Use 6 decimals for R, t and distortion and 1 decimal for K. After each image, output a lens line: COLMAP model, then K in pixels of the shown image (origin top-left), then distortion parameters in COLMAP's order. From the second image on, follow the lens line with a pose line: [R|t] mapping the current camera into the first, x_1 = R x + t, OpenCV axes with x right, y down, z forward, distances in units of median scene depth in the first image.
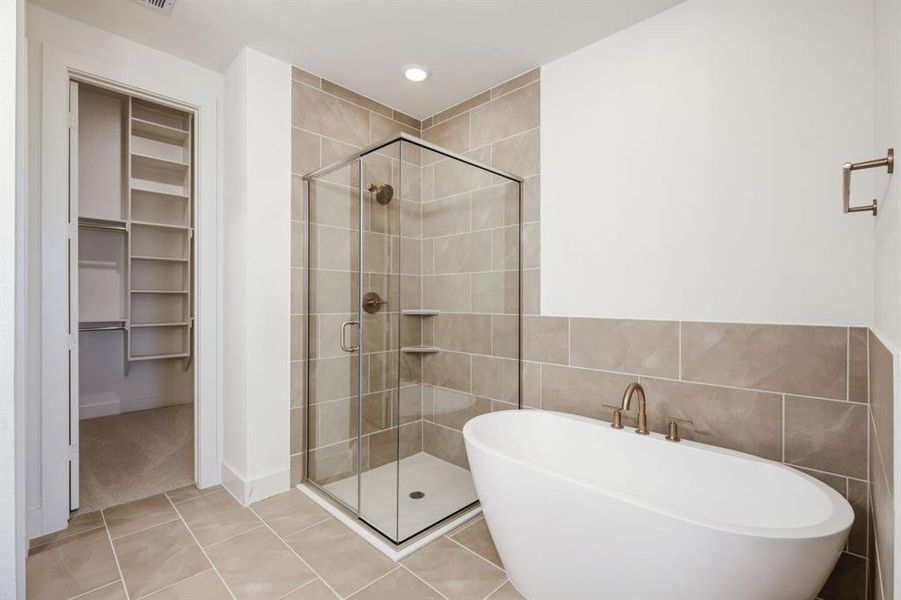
lens RADIAL K [[410.4, 0, 457.9], [0, 410.4, 297.4], [0, 0, 1]] dist [0.000493, -0.001092]
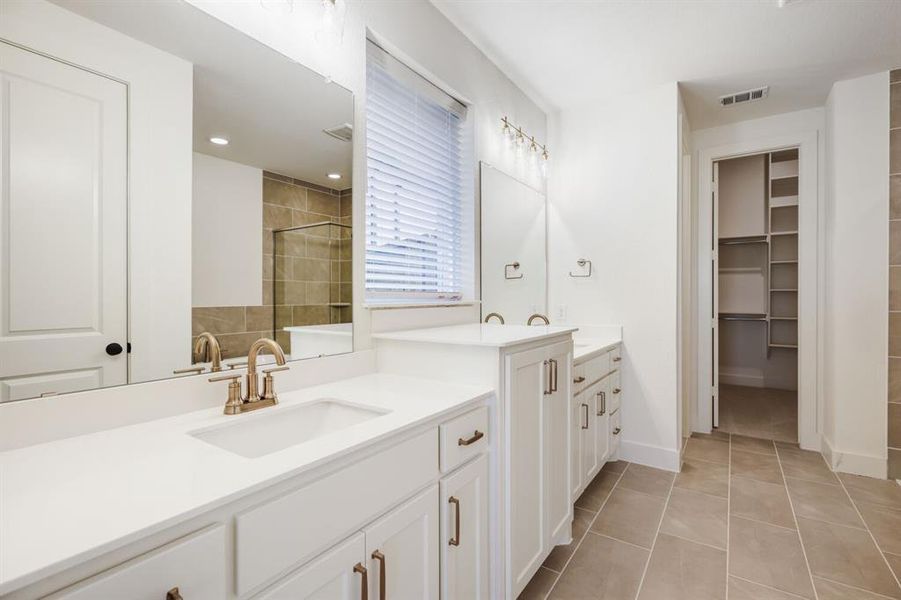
lens RADIAL K [[410.4, 0, 455.4], [0, 410.4, 297.6], [0, 0, 1]] dist [0.000493, -0.001092]
pose [[0.180232, 0.003917, -0.983616, 0.431917], [0.001843, 0.999989, 0.004320, -0.000888], [0.983622, -0.002592, 0.180223, -0.275982]]
